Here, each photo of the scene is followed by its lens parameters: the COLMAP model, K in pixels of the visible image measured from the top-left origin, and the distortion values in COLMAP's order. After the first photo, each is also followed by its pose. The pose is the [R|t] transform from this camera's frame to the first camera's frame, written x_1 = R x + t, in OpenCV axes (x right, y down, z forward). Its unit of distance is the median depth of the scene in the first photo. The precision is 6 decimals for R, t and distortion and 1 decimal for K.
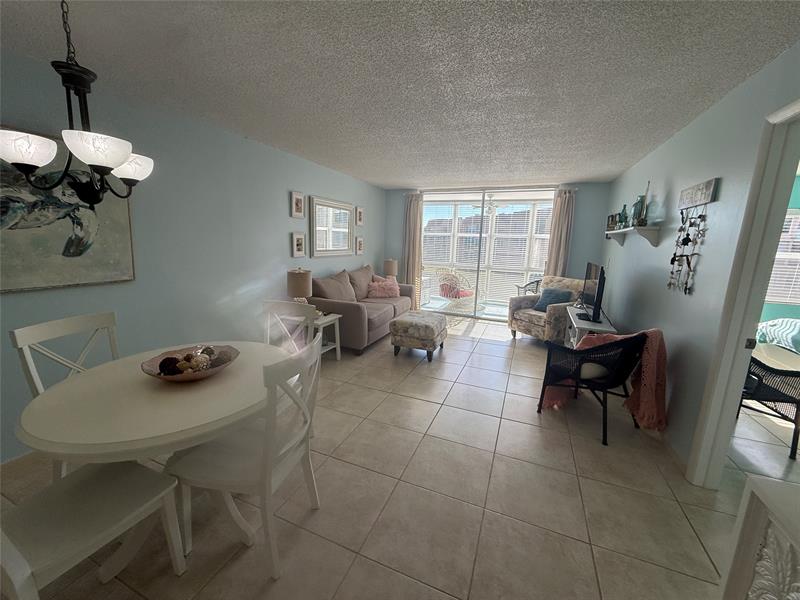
lens RADIAL K [[318.6, 0, 397.9], [0, 318.6, 299.8], [0, 0, 1]] dist [0.001738, -0.003992]
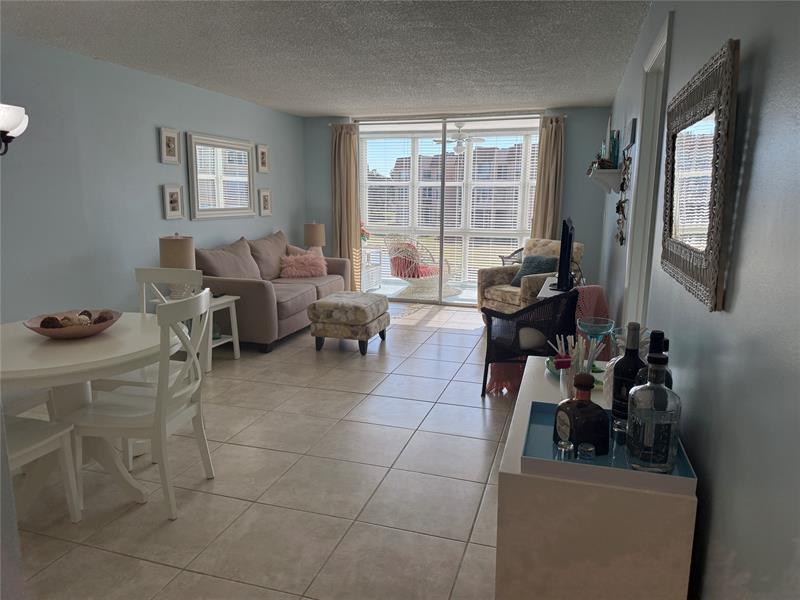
lens RADIAL K [[558.1, 0, 398.9], [0, 558.1, 302.0], [0, 0, 1]] dist [0.116397, -0.178890]
pose [[0.995526, -0.037771, 0.086607, 0.121798], [0.037233, 0.999276, 0.007818, 0.101067], [-0.086840, -0.004559, 0.996212, -0.512754]]
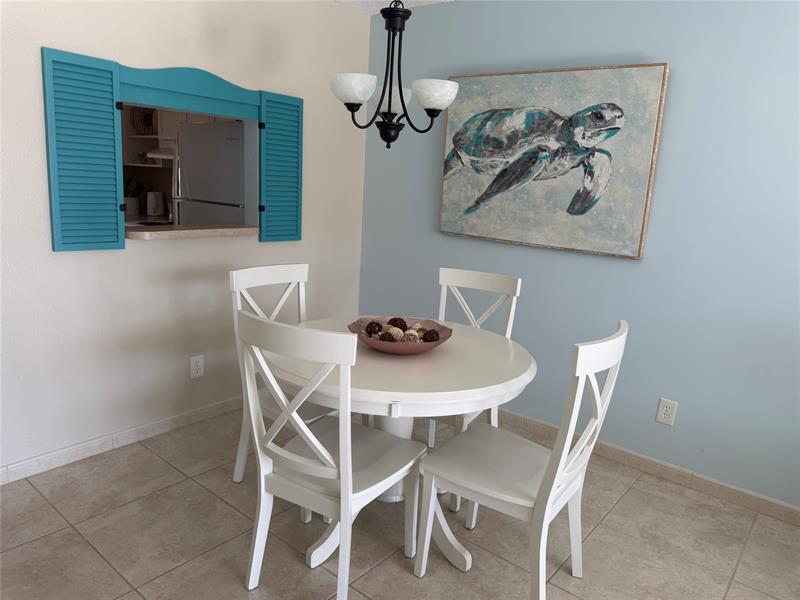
lens RADIAL K [[565.3, 0, 399.1], [0, 565.3, 300.7], [0, 0, 1]] dist [0.079430, -0.107129]
pose [[-0.290550, 0.152271, -0.944666, 0.426987], [-0.239082, 0.944390, 0.225761, -0.124714], [0.926510, 0.291447, -0.237987, 0.834363]]
